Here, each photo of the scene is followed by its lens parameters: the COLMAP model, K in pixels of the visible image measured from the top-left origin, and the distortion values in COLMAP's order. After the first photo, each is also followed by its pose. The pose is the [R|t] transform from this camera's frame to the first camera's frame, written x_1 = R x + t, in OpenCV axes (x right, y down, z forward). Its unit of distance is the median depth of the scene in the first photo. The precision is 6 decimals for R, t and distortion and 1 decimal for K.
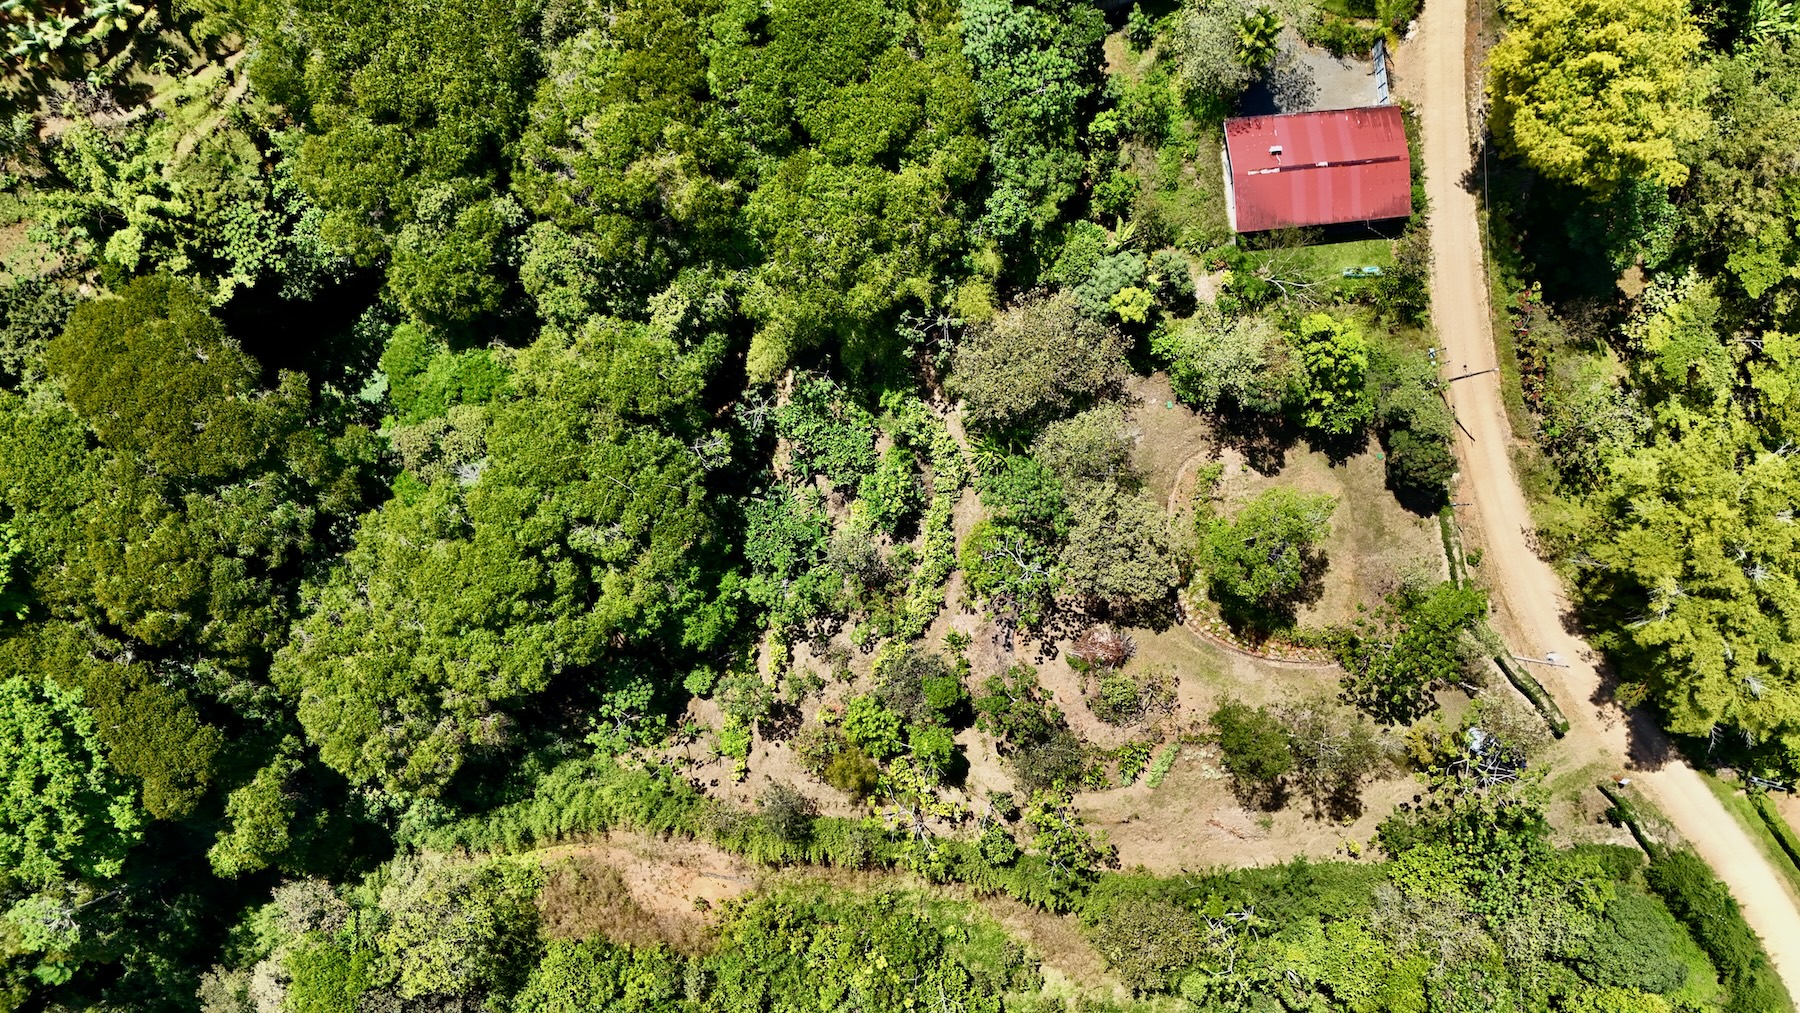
lens RADIAL K [[1296.2, 0, 902.1], [0, 1296.2, 503.3], [0, 0, 1]] dist [0.056319, -0.050286]
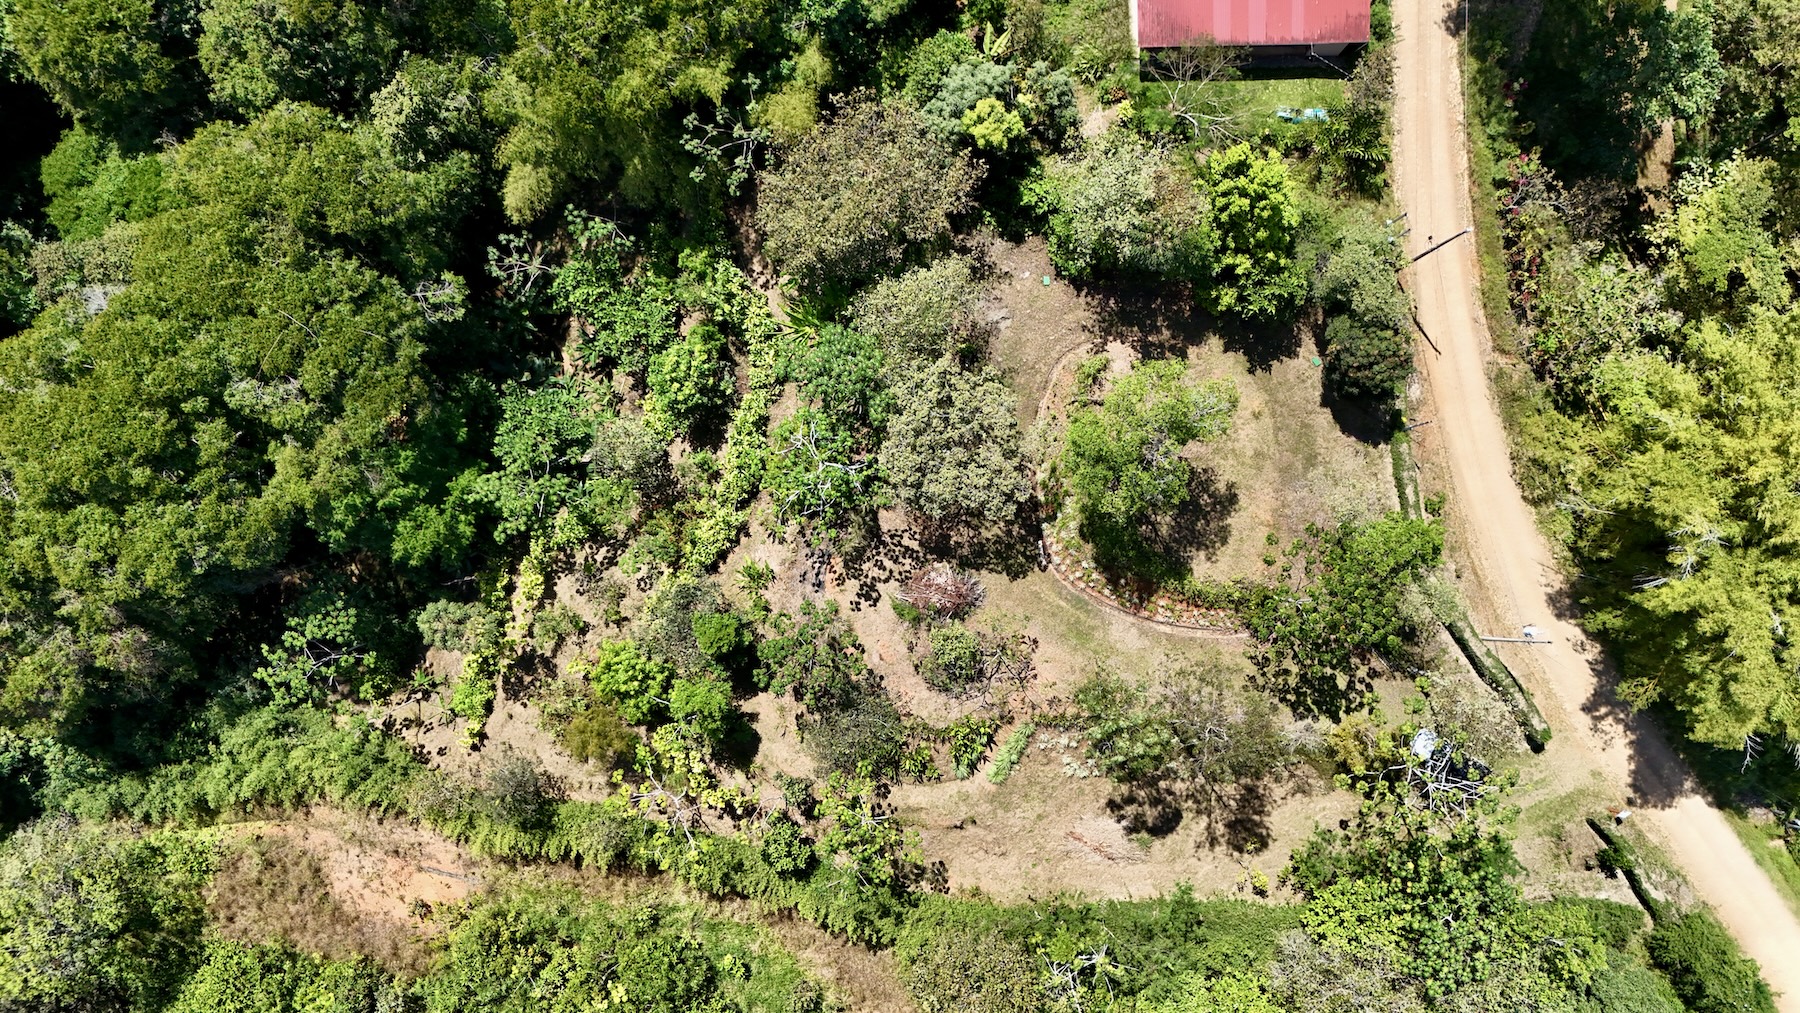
lens RADIAL K [[1296.2, 0, 882.7], [0, 1296.2, 505.0], [0, 0, 1]] dist [0.056319, -0.050286]
pose [[0.997939, 0.062823, -0.013050, 0.128811], [-0.063363, 0.996921, -0.046190, 0.097534], [0.010108, 0.046921, 0.998847, 0.241946]]
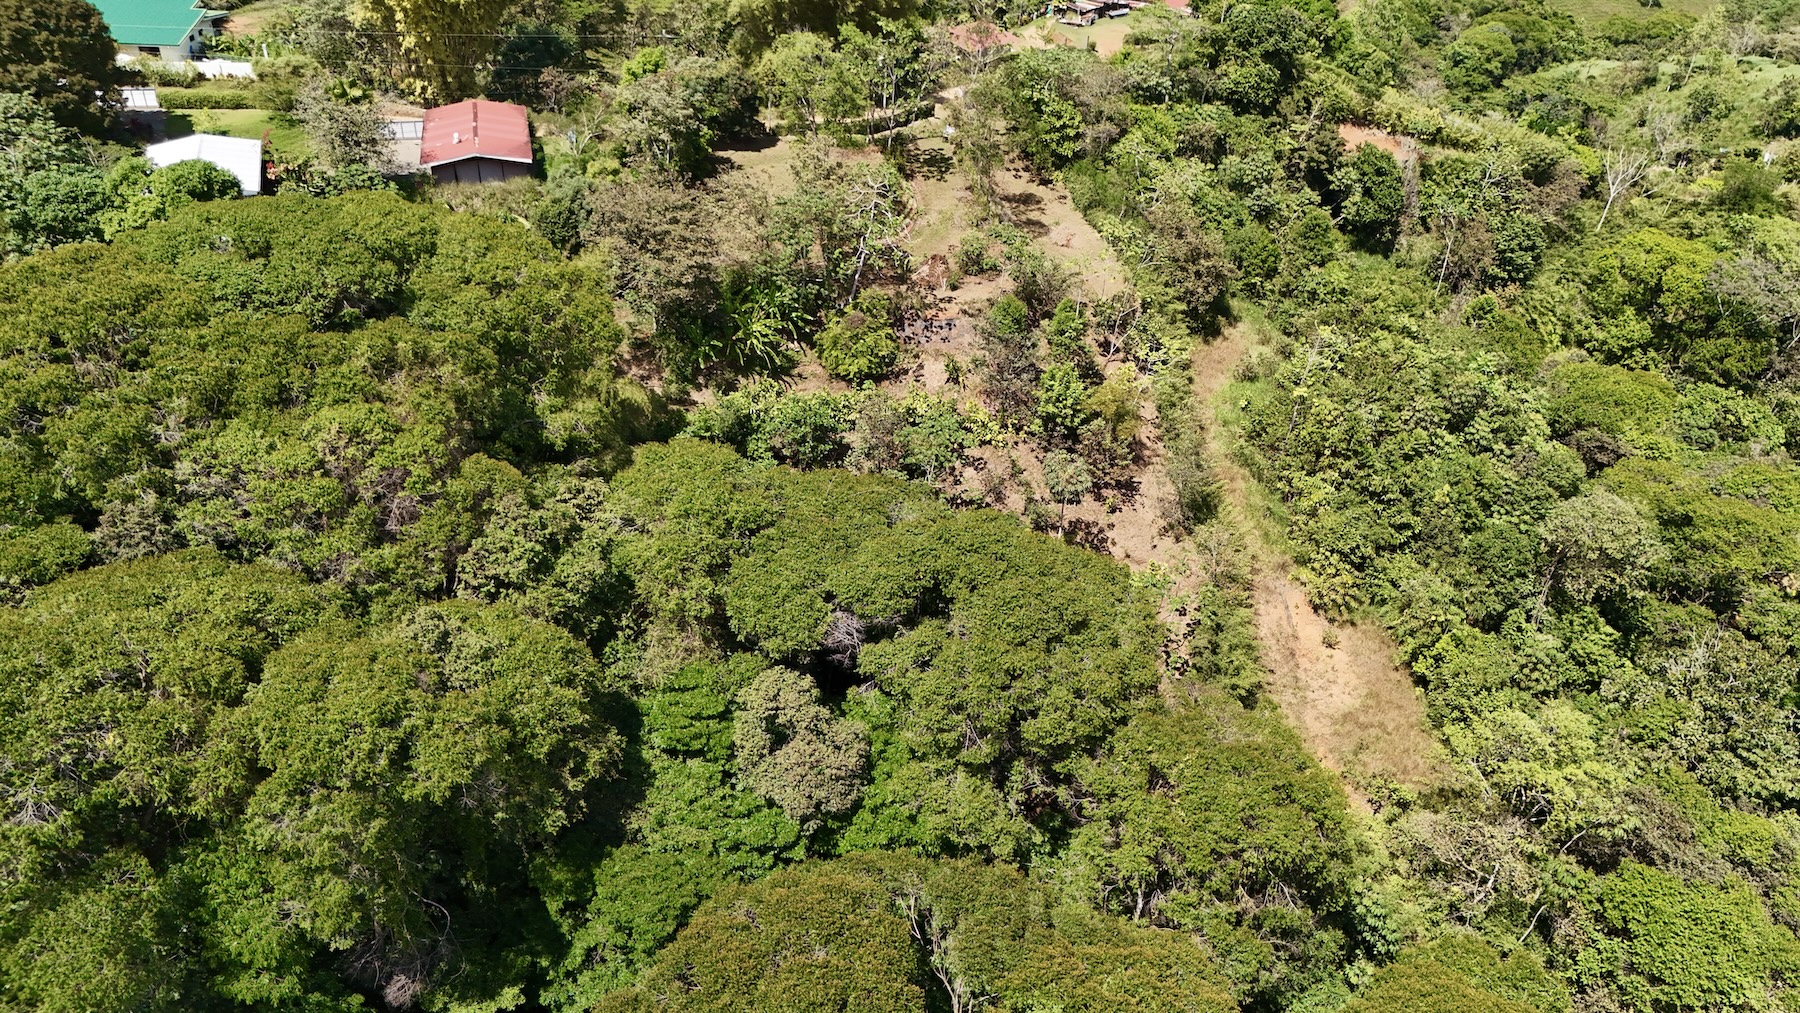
lens RADIAL K [[1296.2, 0, 898.3], [0, 1296.2, 493.4], [0, 0, 1]] dist [0.056319, -0.050286]
pose [[-0.156162, -0.611139, 0.775966, -0.757485], [0.983459, -0.023215, 0.179636, -0.107735], [-0.091768, 0.791183, 0.604656, 0.519372]]
